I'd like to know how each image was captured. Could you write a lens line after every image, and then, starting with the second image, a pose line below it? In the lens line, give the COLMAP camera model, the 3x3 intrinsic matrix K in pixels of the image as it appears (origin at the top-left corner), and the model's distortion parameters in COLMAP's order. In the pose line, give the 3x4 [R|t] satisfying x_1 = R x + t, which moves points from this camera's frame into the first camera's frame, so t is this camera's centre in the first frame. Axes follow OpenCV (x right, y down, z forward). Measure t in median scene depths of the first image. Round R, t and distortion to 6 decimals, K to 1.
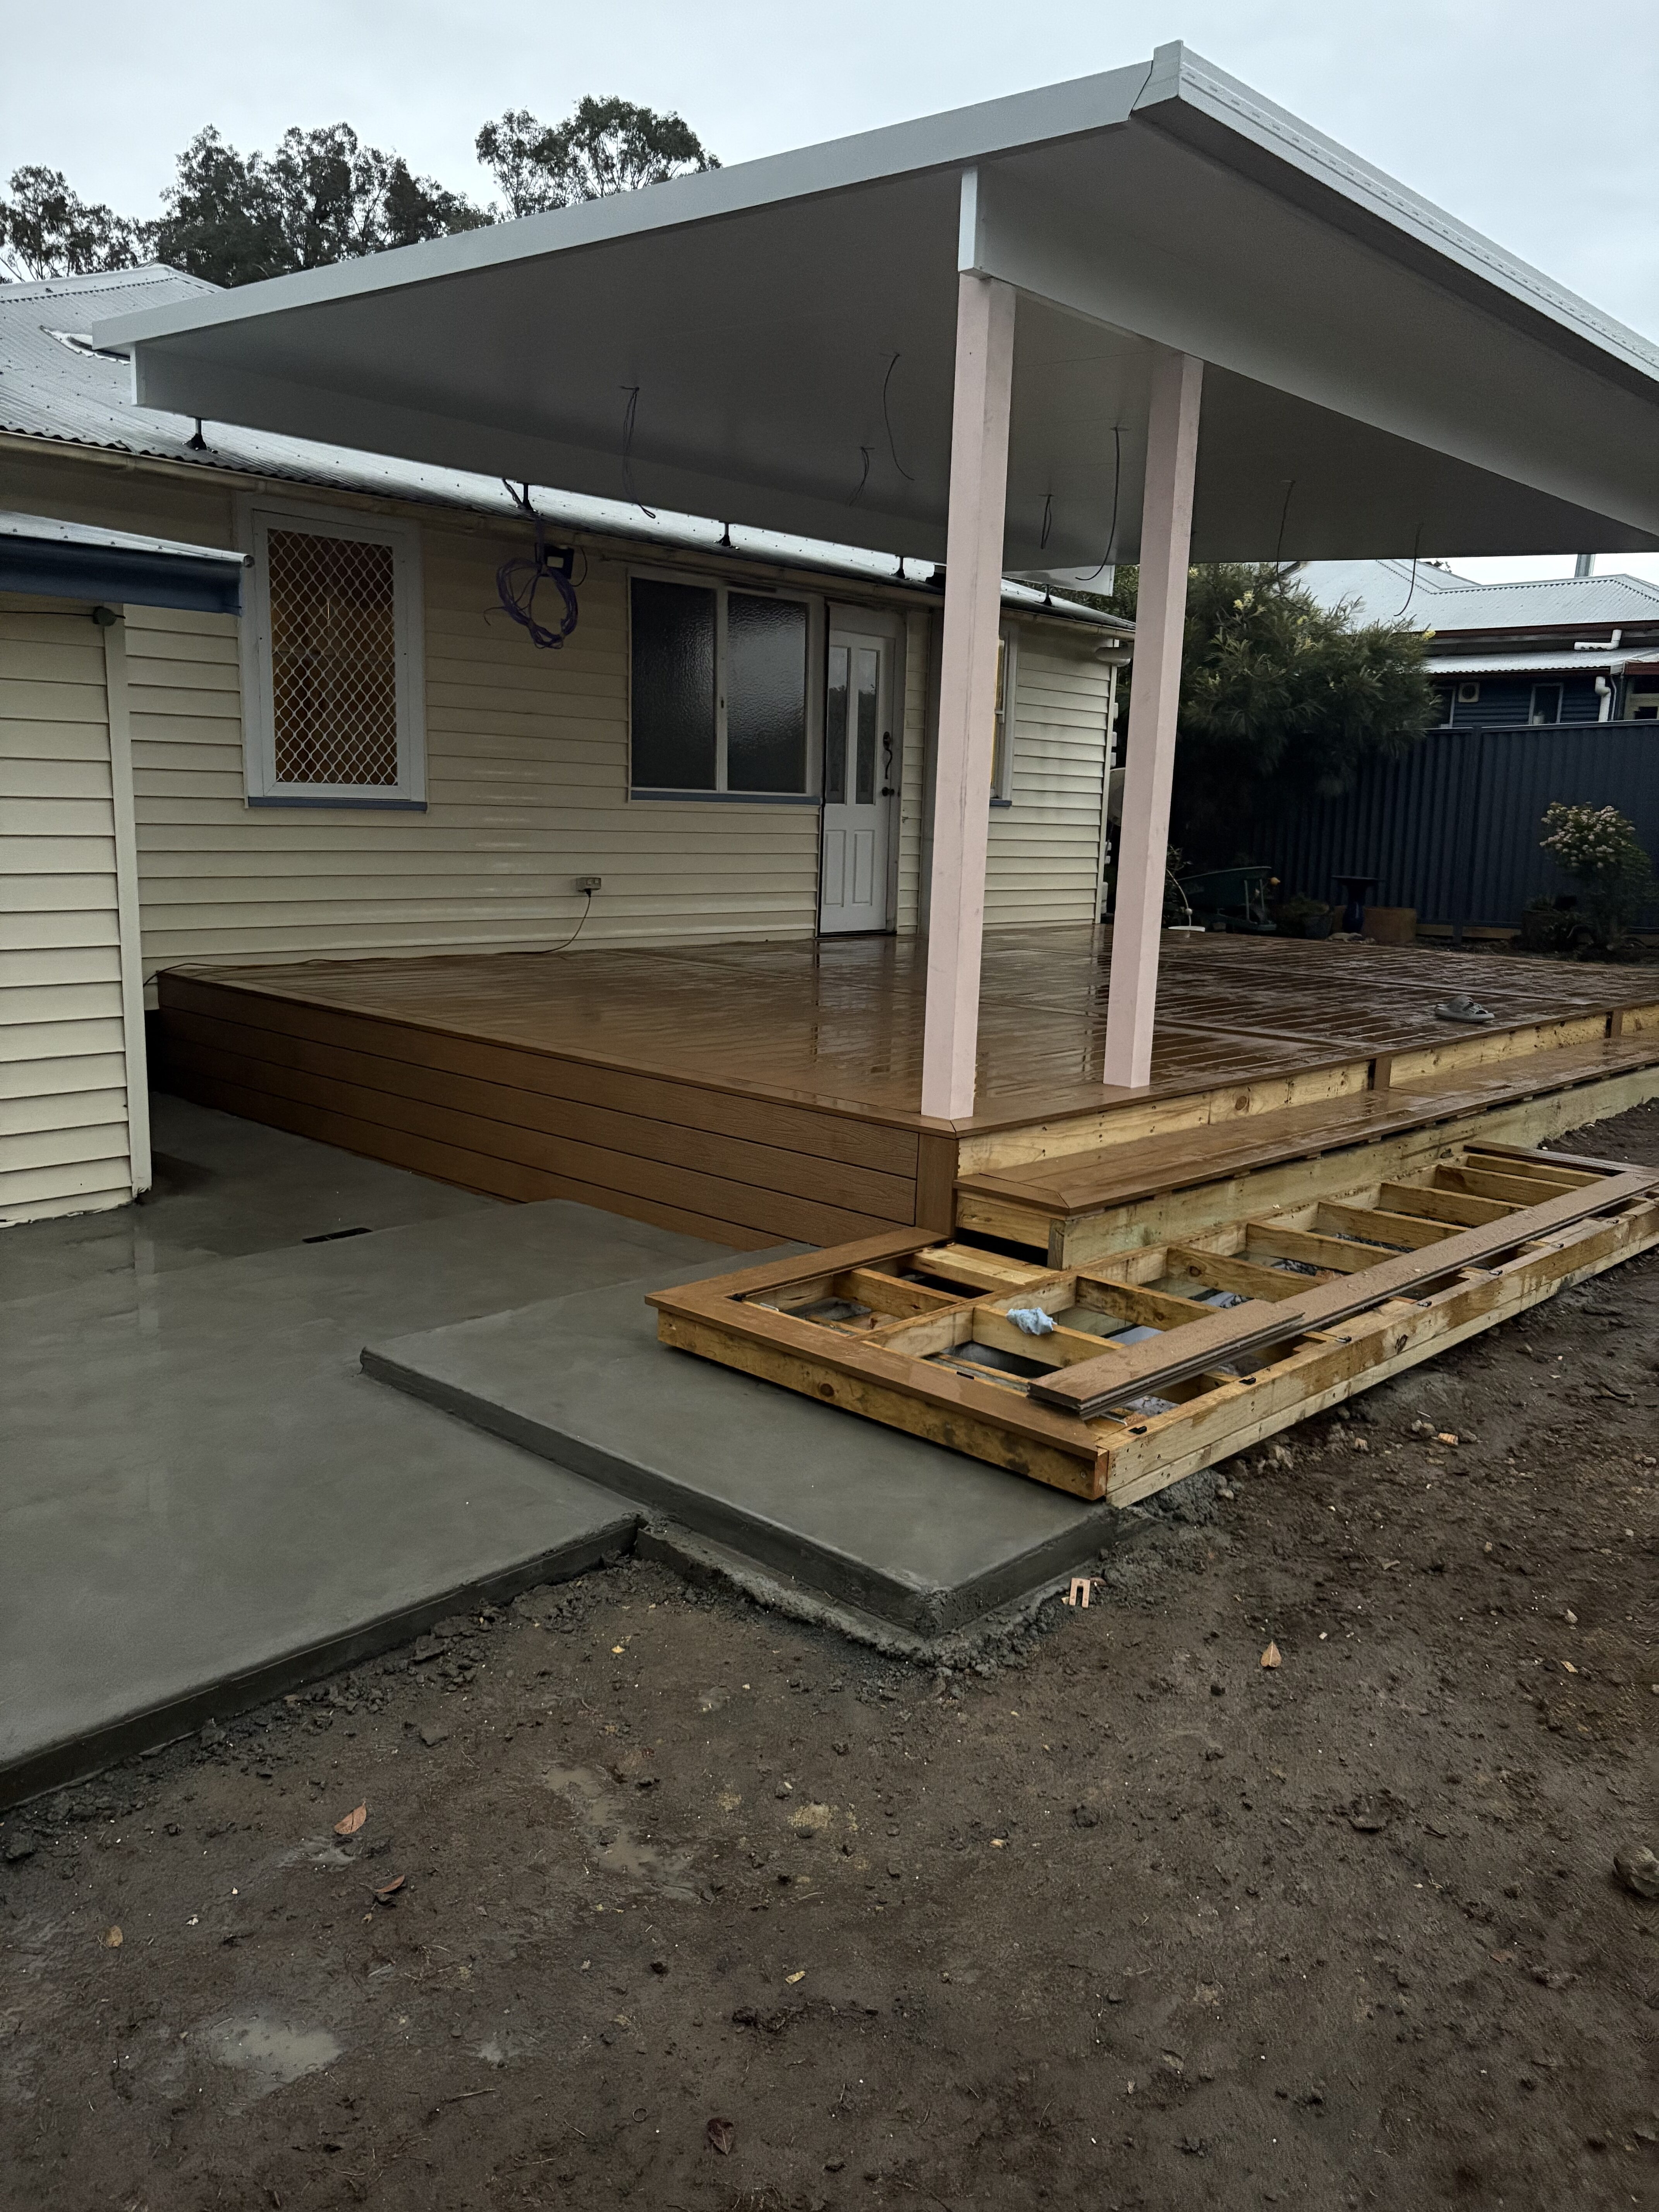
lens RADIAL K [[1665.9, 0, 829.5], [0, 1665.9, 1106.0], [0, 0, 1]] dist [0.047984, -0.056489]
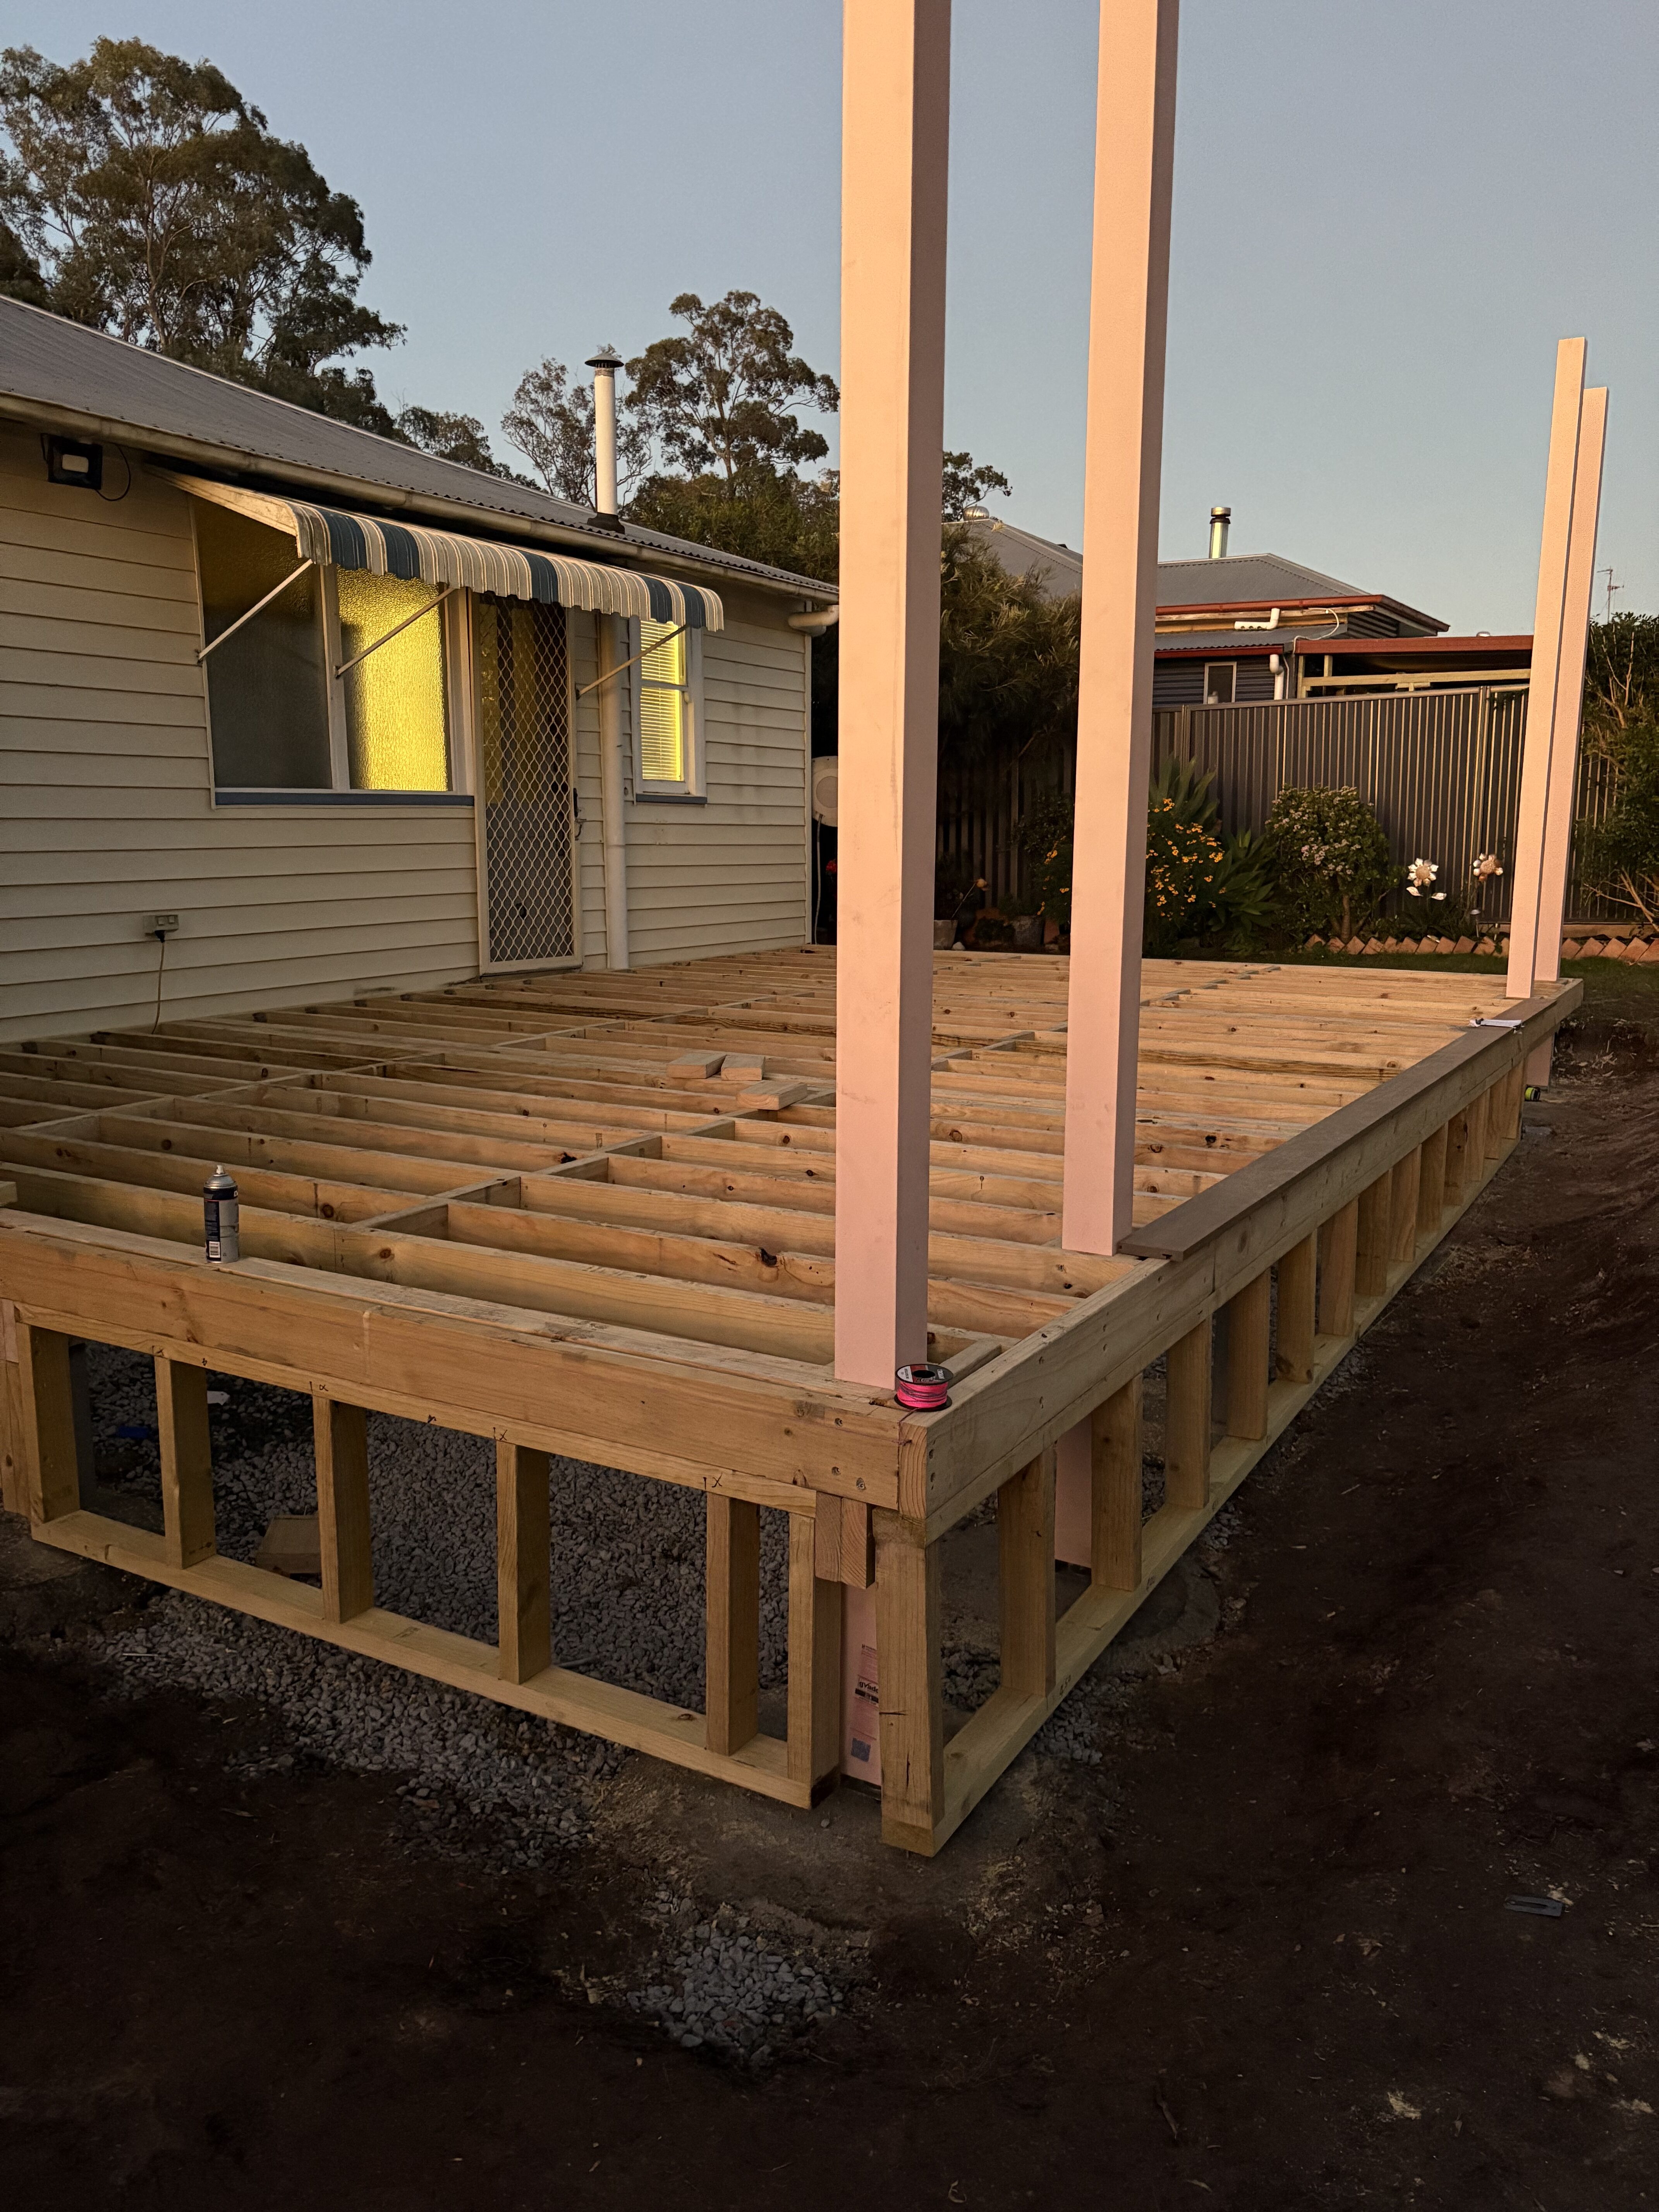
lens RADIAL K [[1665.9, 0, 829.5], [0, 1665.9, 1106.0], [0, 0, 1]] dist [0.047984, -0.056489]
pose [[0.972581, -0.065372, 0.223188, -0.015493], [0.065457, 0.997831, 0.007023, -0.021078], [-0.223163, 0.007778, 0.974750, 0.118634]]
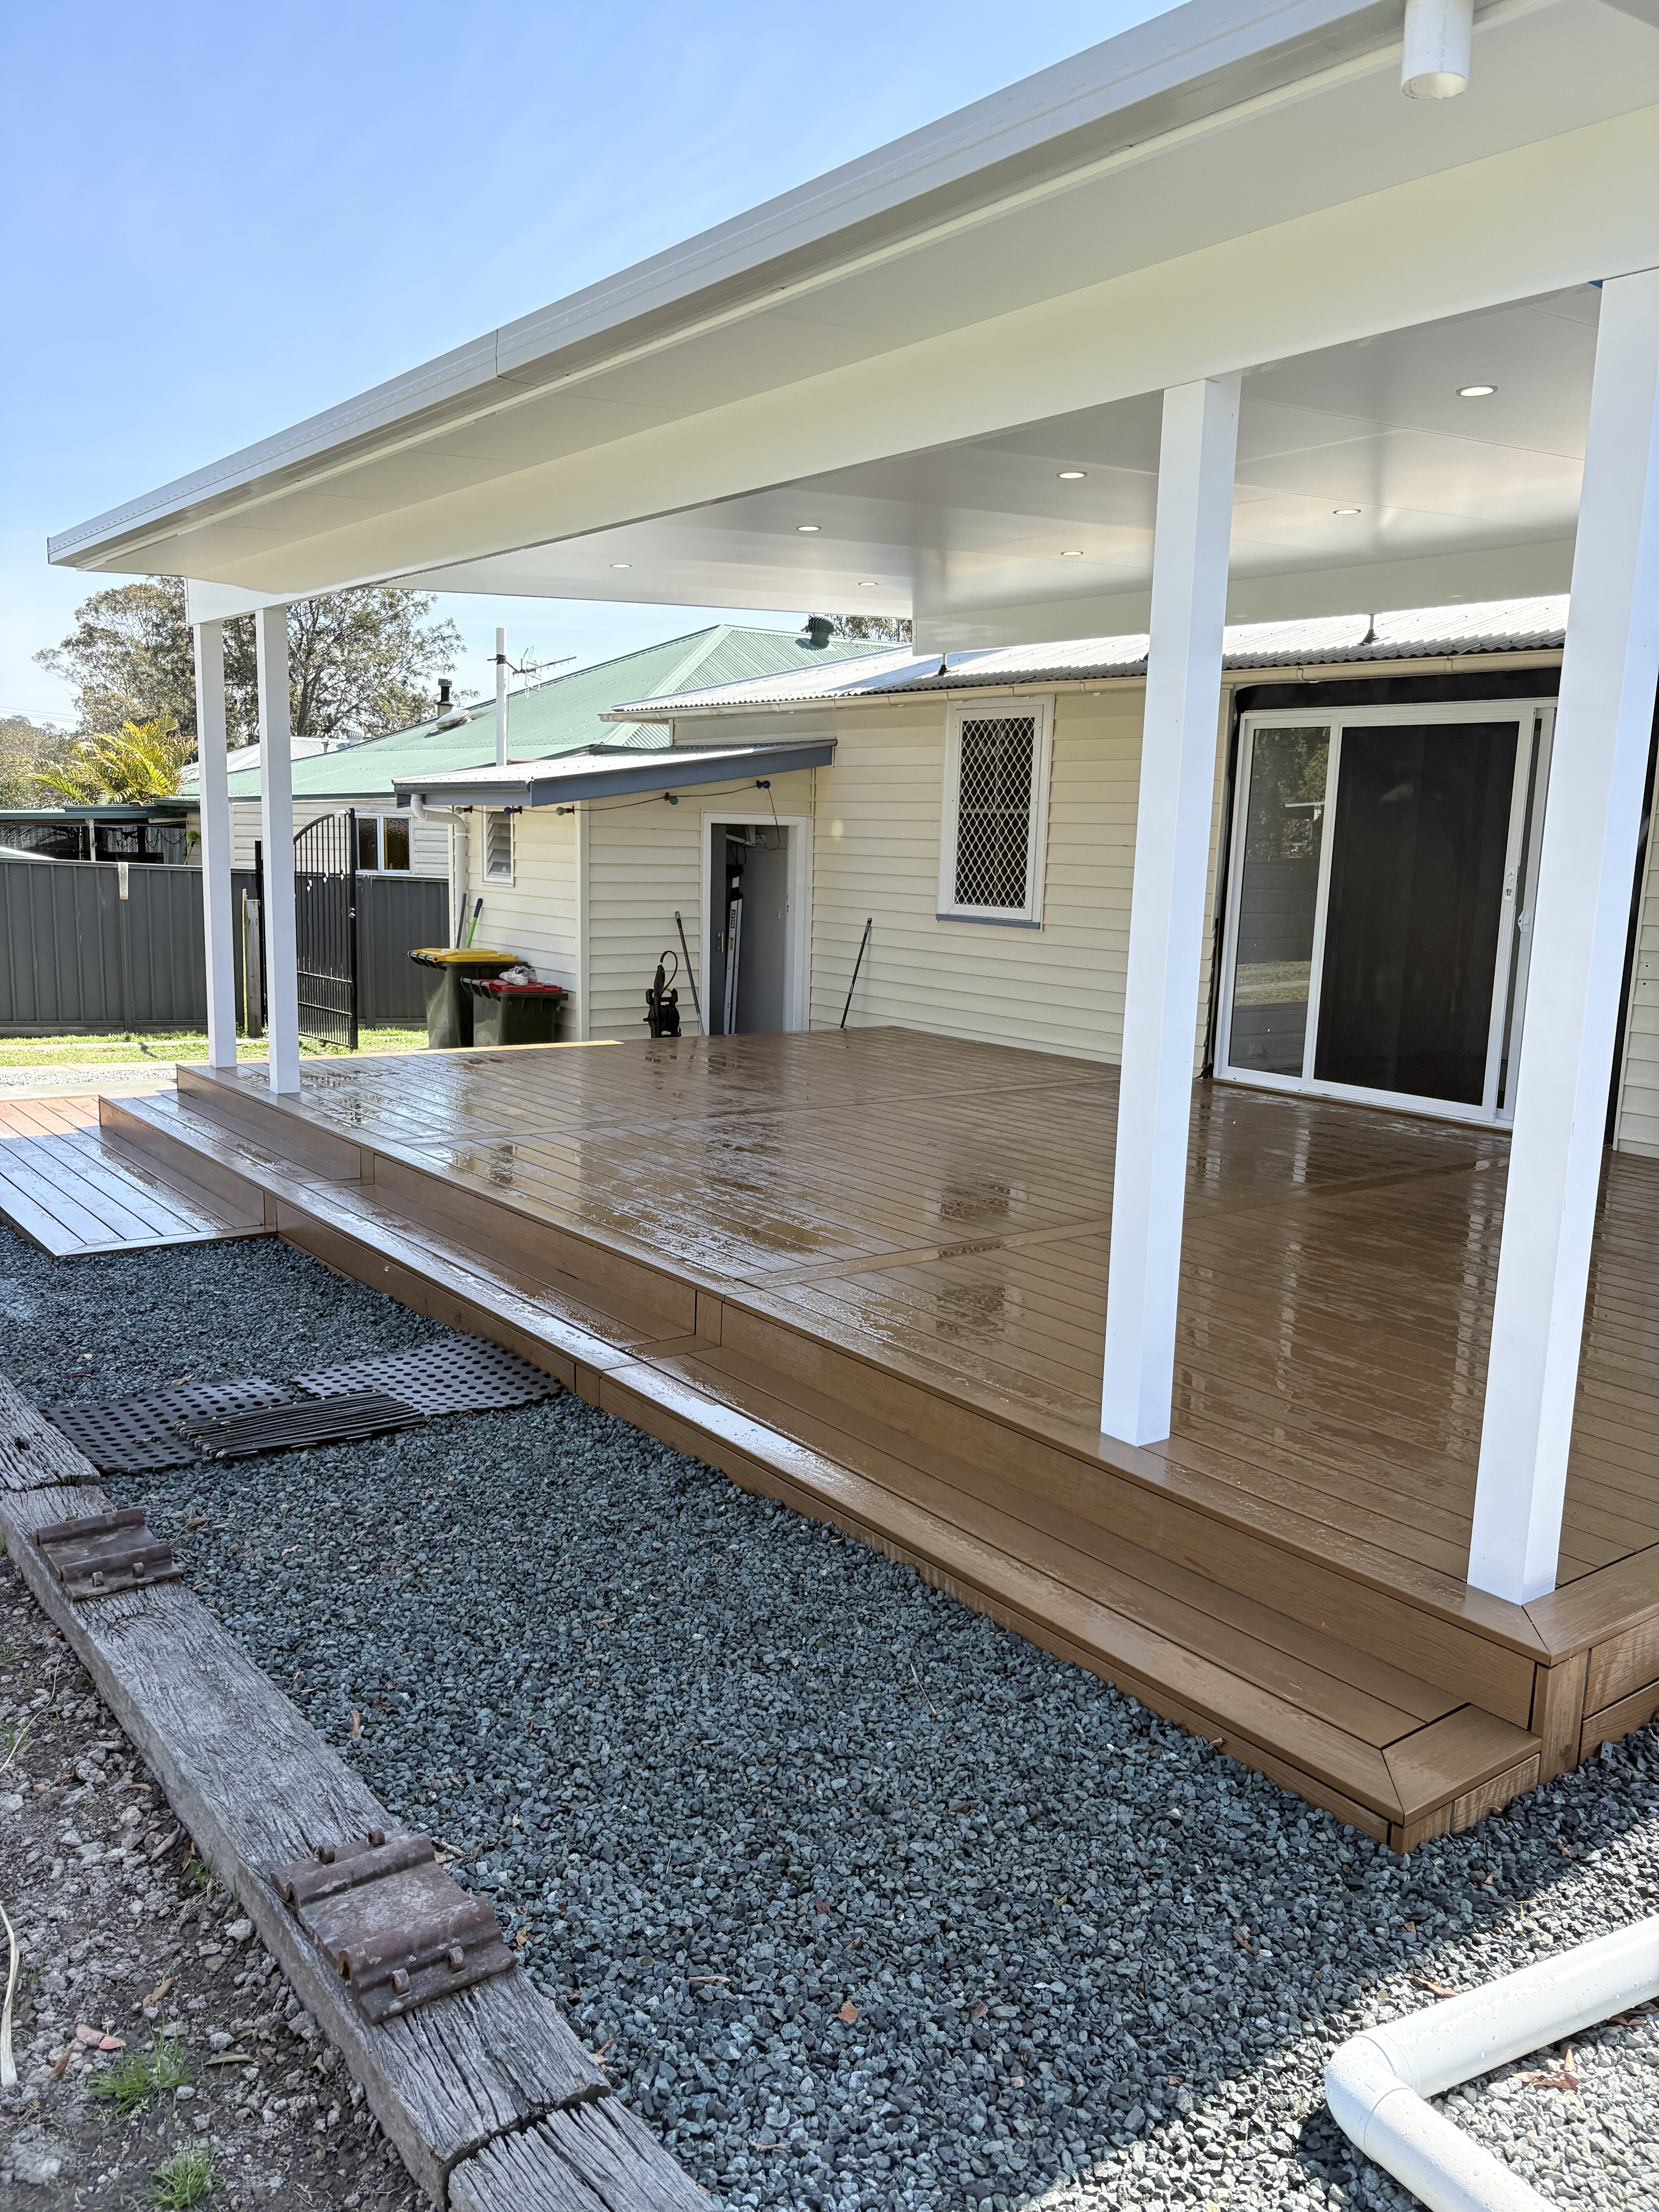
lens RADIAL K [[1682.4, 0, 829.5], [0, 1682.4, 1106.0], [0, 0, 1]] dist [0.043889, 0.000477]
pose [[-0.158421, 0.084140, -0.983780, 0.430820], [-0.251977, 0.959926, 0.122677, -0.073106], [0.954678, 0.267325, -0.130871, 0.463339]]
